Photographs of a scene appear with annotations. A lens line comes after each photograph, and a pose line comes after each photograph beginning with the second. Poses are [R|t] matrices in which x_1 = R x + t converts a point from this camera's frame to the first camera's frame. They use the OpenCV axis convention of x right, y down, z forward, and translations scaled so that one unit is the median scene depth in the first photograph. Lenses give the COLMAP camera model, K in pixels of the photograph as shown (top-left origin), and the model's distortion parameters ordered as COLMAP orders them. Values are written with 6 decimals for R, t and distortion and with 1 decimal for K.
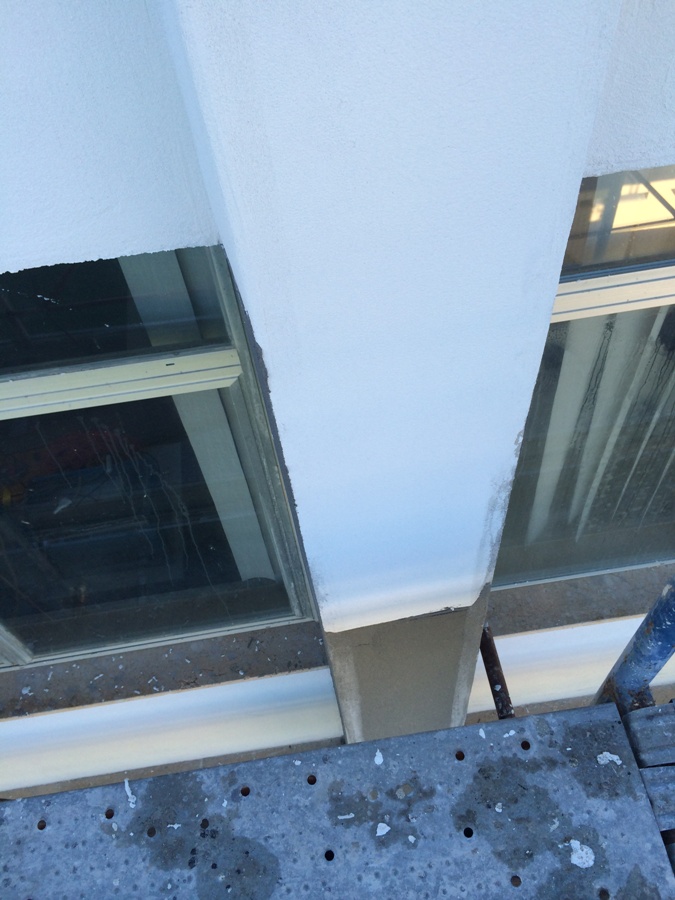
lens RADIAL K [[758.0, 0, 337.5], [0, 758.0, 450.0], [0, 0, 1]] dist [-0.003569, -0.006564]
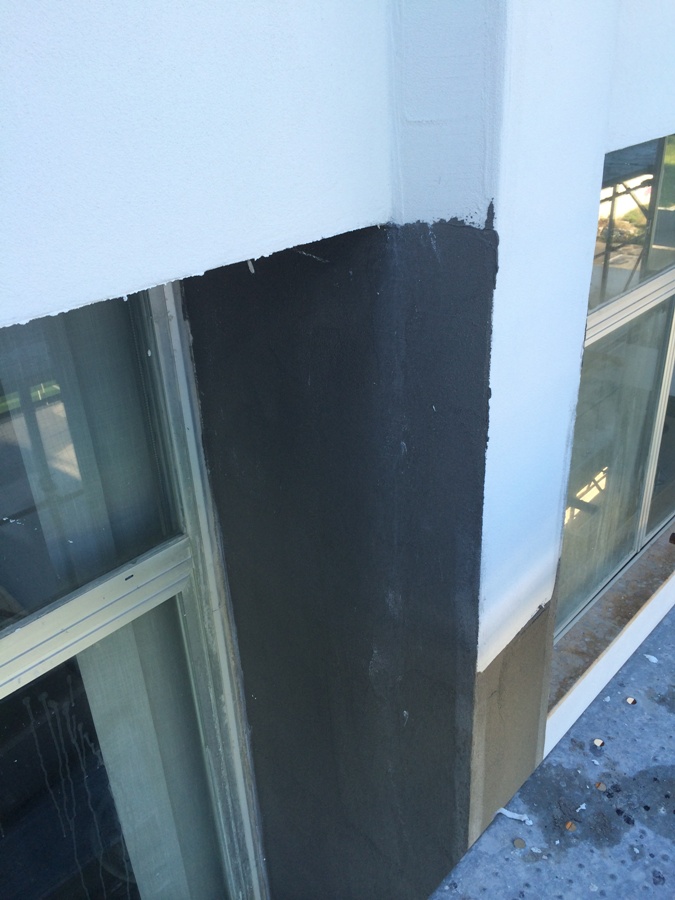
lens RADIAL K [[758.0, 0, 337.5], [0, 758.0, 450.0], [0, 0, 1]] dist [-0.003569, -0.006564]
pose [[0.790176, -0.279908, 0.545228, -0.798517], [0.504383, 0.802370, -0.319061, 0.304303], [-0.348167, 0.527118, 0.775194, 0.208590]]
